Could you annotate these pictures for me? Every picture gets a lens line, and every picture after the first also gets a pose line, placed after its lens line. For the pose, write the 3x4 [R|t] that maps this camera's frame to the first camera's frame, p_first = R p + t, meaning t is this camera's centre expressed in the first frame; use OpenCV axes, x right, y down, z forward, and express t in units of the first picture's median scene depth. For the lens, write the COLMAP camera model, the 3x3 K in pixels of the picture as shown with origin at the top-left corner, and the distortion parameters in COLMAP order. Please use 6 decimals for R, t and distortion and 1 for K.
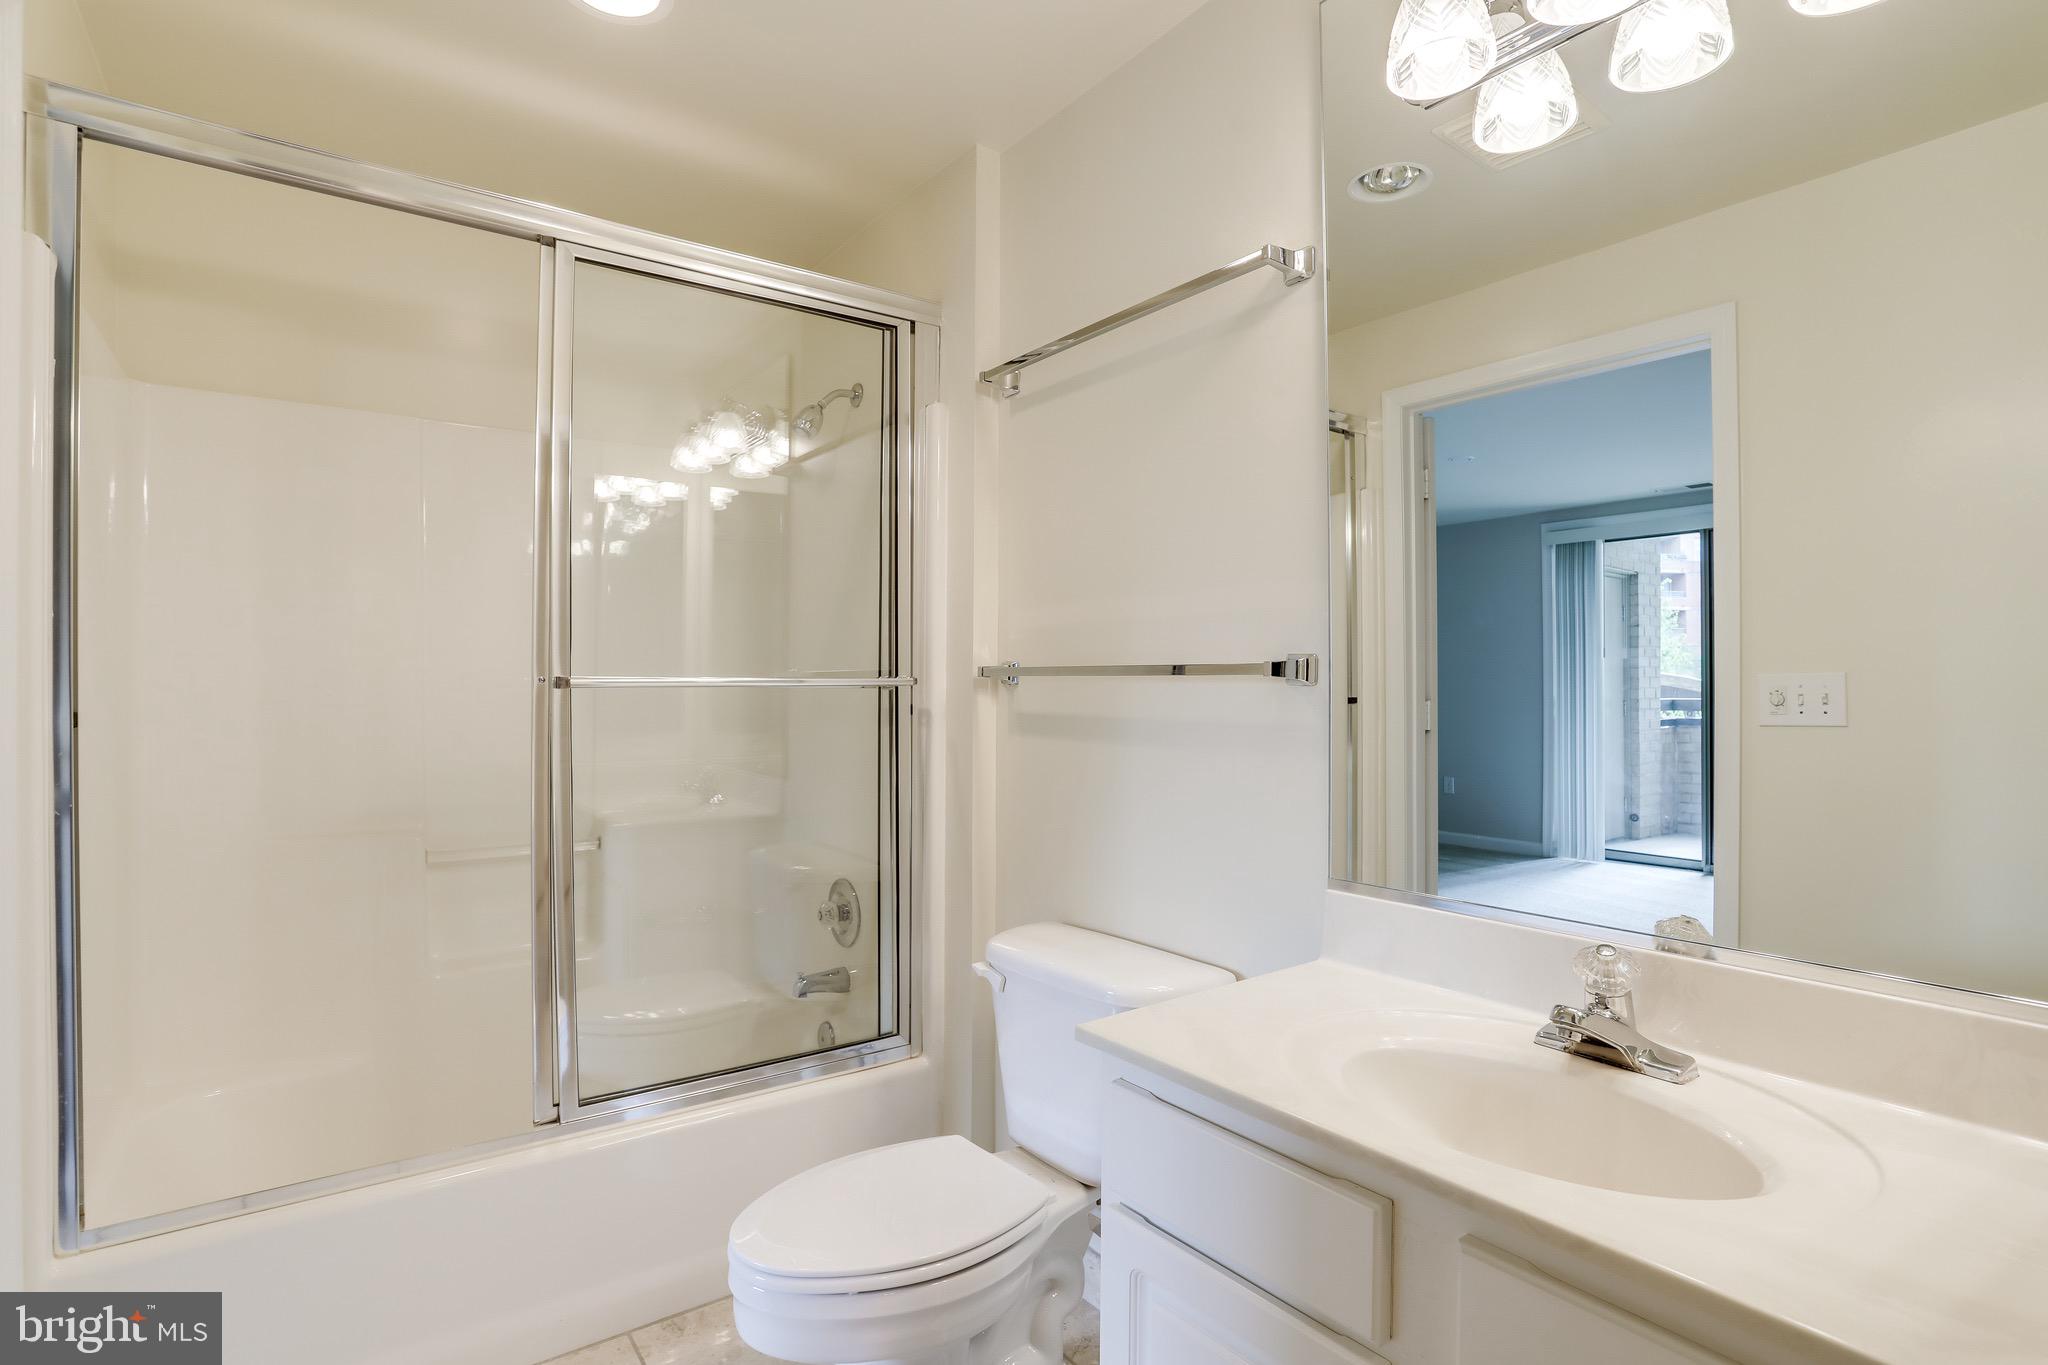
lens RADIAL K [[999.1, 0, 1020.3], [0, 999.1, 687.1], [0, 0, 1]] dist [-0.057714, 0.021839]
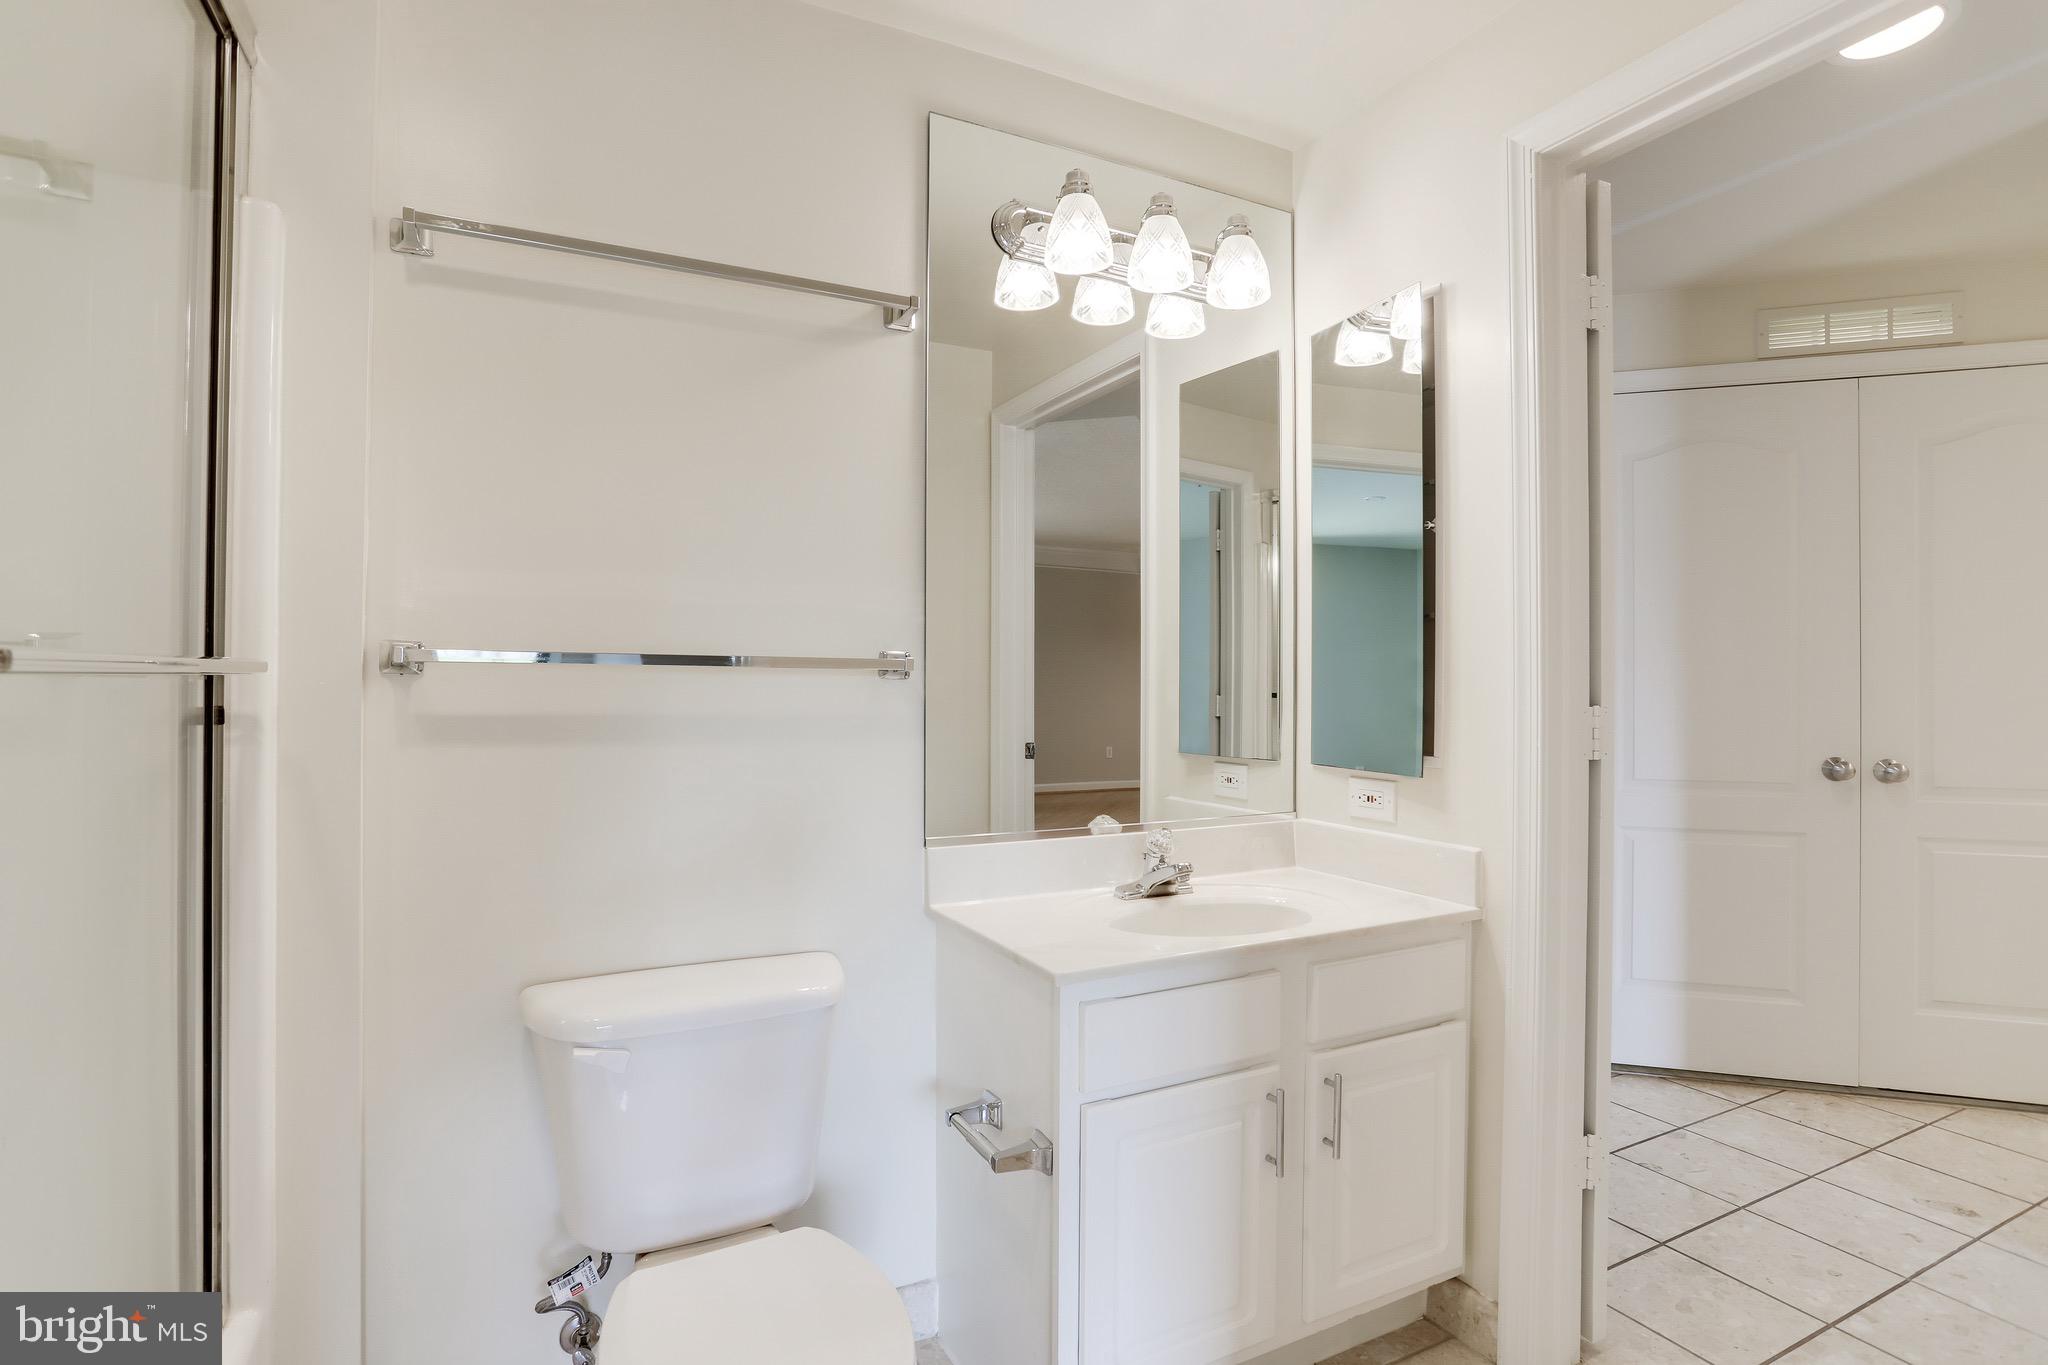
lens RADIAL K [[999.1, 0, 1021.1], [0, 999.1, 680.7], [0, 0, 1]] dist [-0.057714, 0.021839]
pose [[0.158472, 0.004519, 0.987353, -0.846990], [-0.011958, 0.999925, -0.002658, -0.001450], [-0.987291, -0.011385, 0.158514, 0.662217]]
